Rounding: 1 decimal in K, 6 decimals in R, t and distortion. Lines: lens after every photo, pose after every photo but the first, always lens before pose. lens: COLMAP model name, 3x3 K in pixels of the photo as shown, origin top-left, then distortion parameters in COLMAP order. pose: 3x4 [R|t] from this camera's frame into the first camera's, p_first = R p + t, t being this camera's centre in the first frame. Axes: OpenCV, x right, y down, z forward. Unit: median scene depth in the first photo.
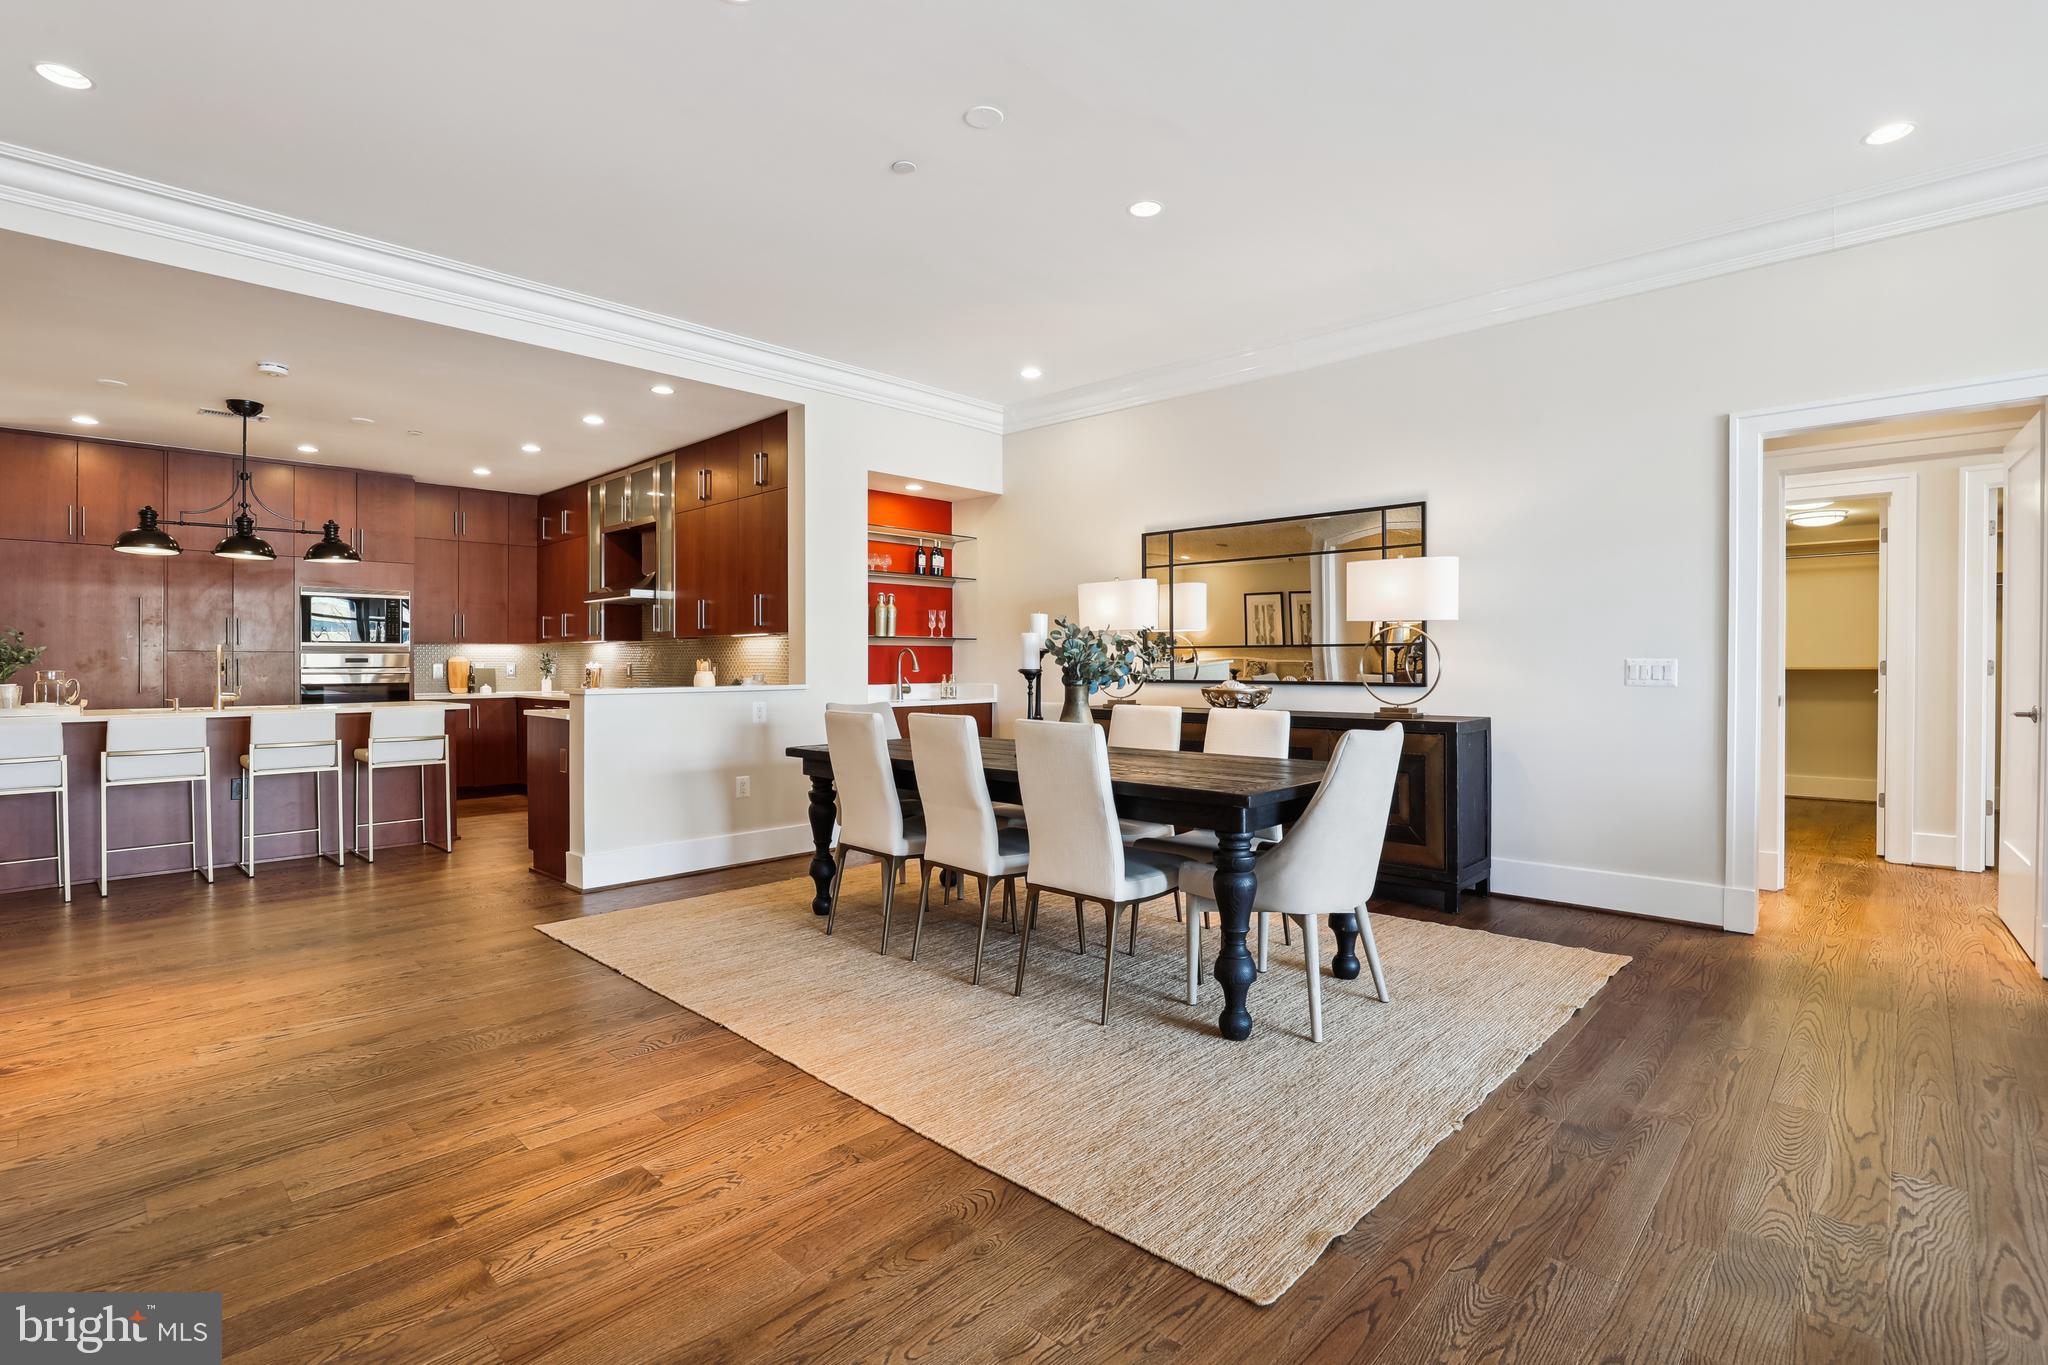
lens RADIAL K [[948.1, 0, 1044.4], [0, 948.1, 678.1], [0, 0, 1]] dist [-0.039459, 0.008068]
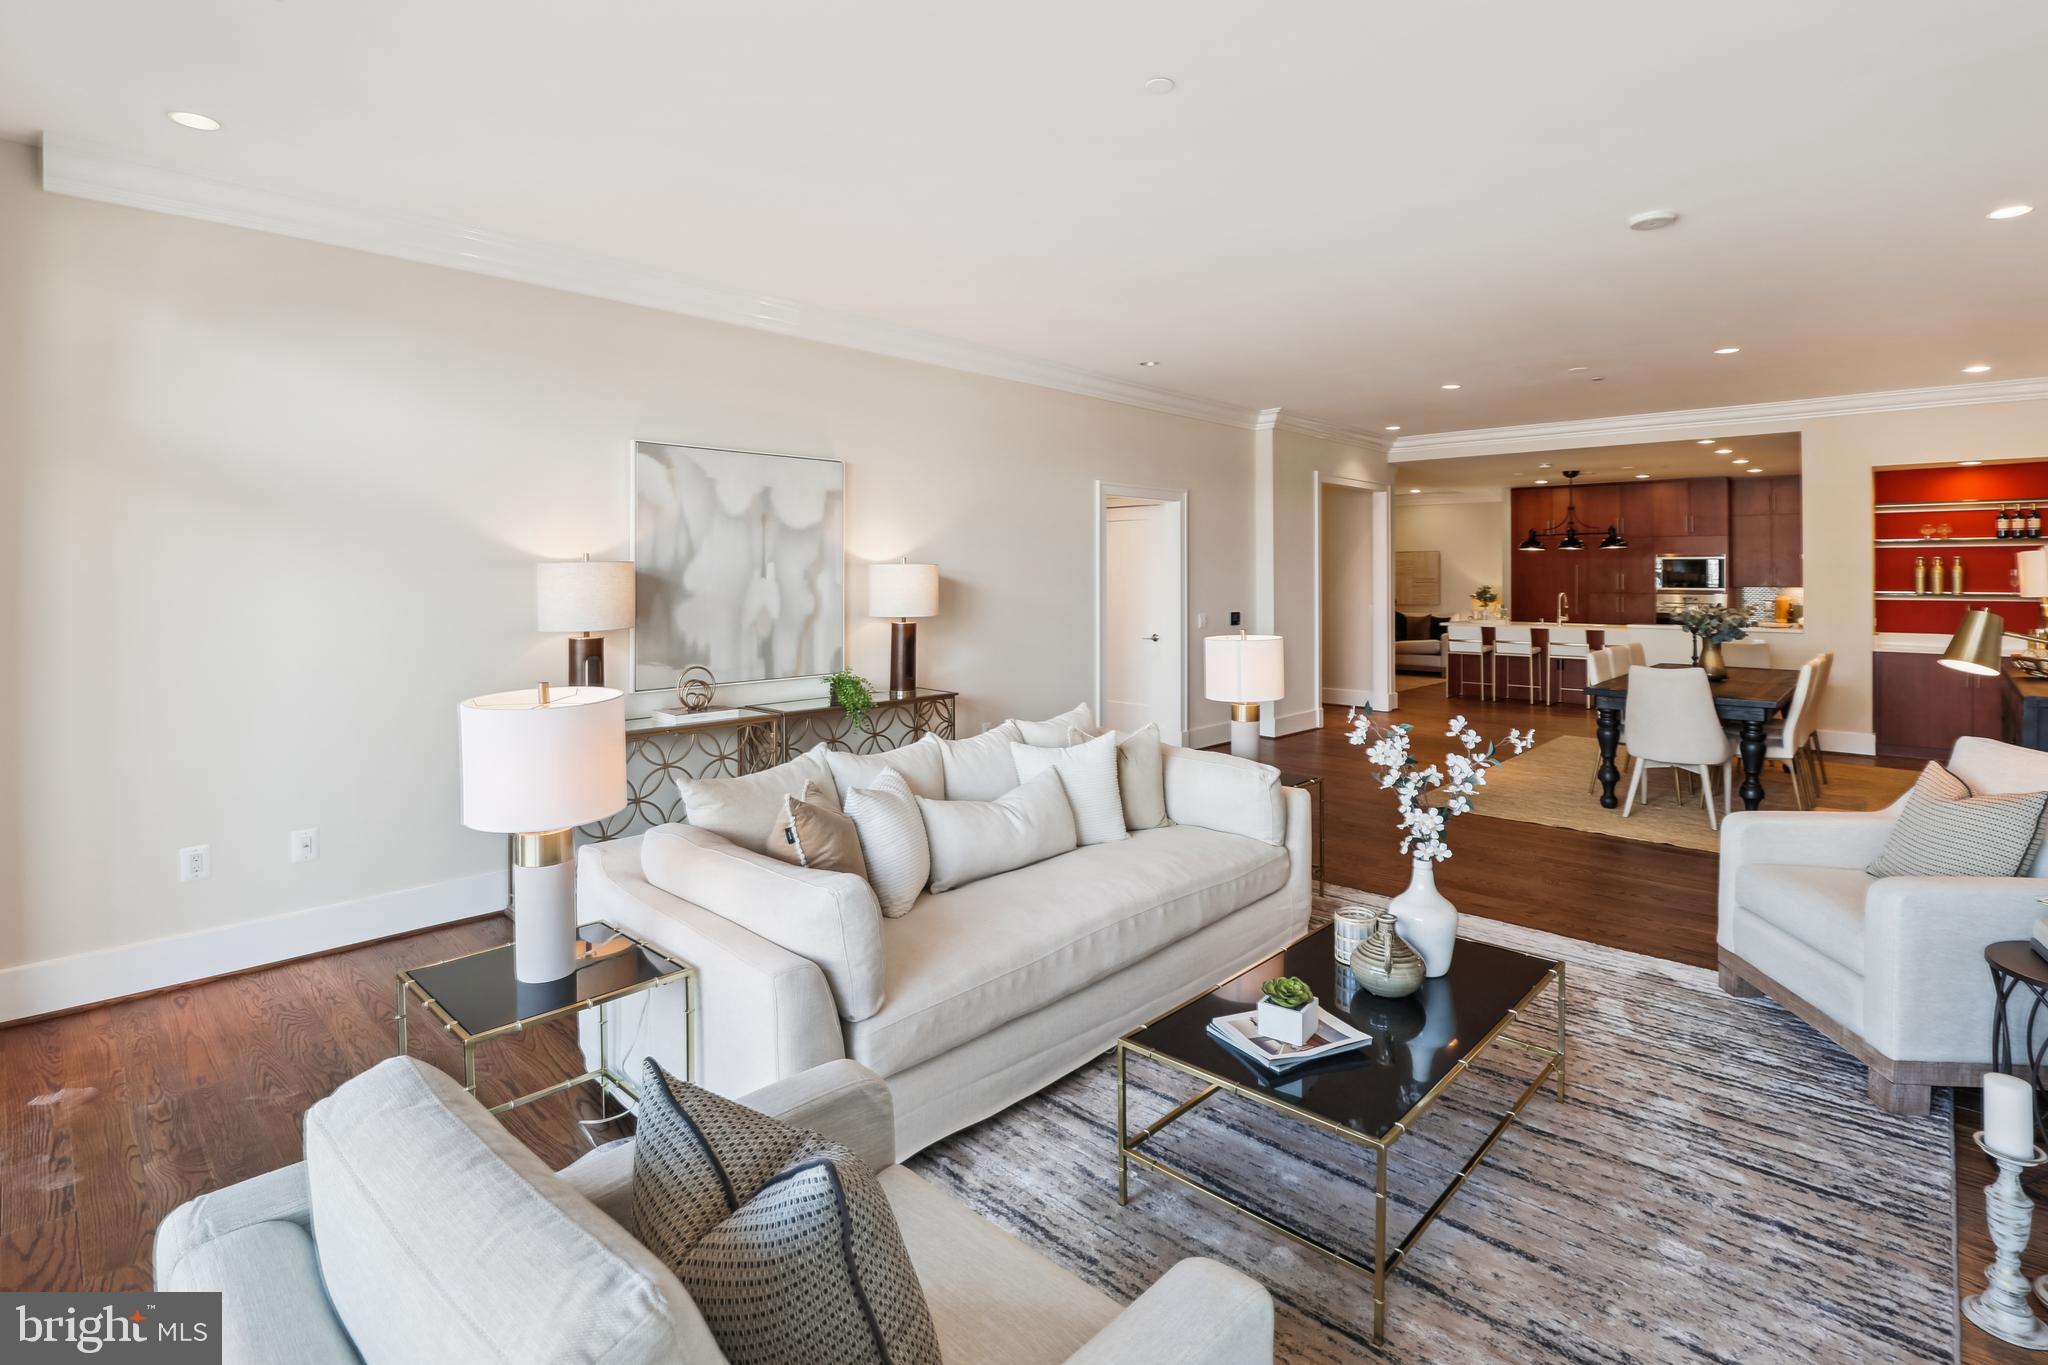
lens RADIAL K [[960.9, 0, 1051.0], [0, 960.9, 602.7], [0, 0, 1]] dist [-0.026033, 0.000571]
pose [[-0.000711, 0.031646, -0.999499, 1.098851], [-0.017643, 0.999343, 0.031654, -0.056476], [0.999844, 0.017657, -0.000152, -0.108259]]
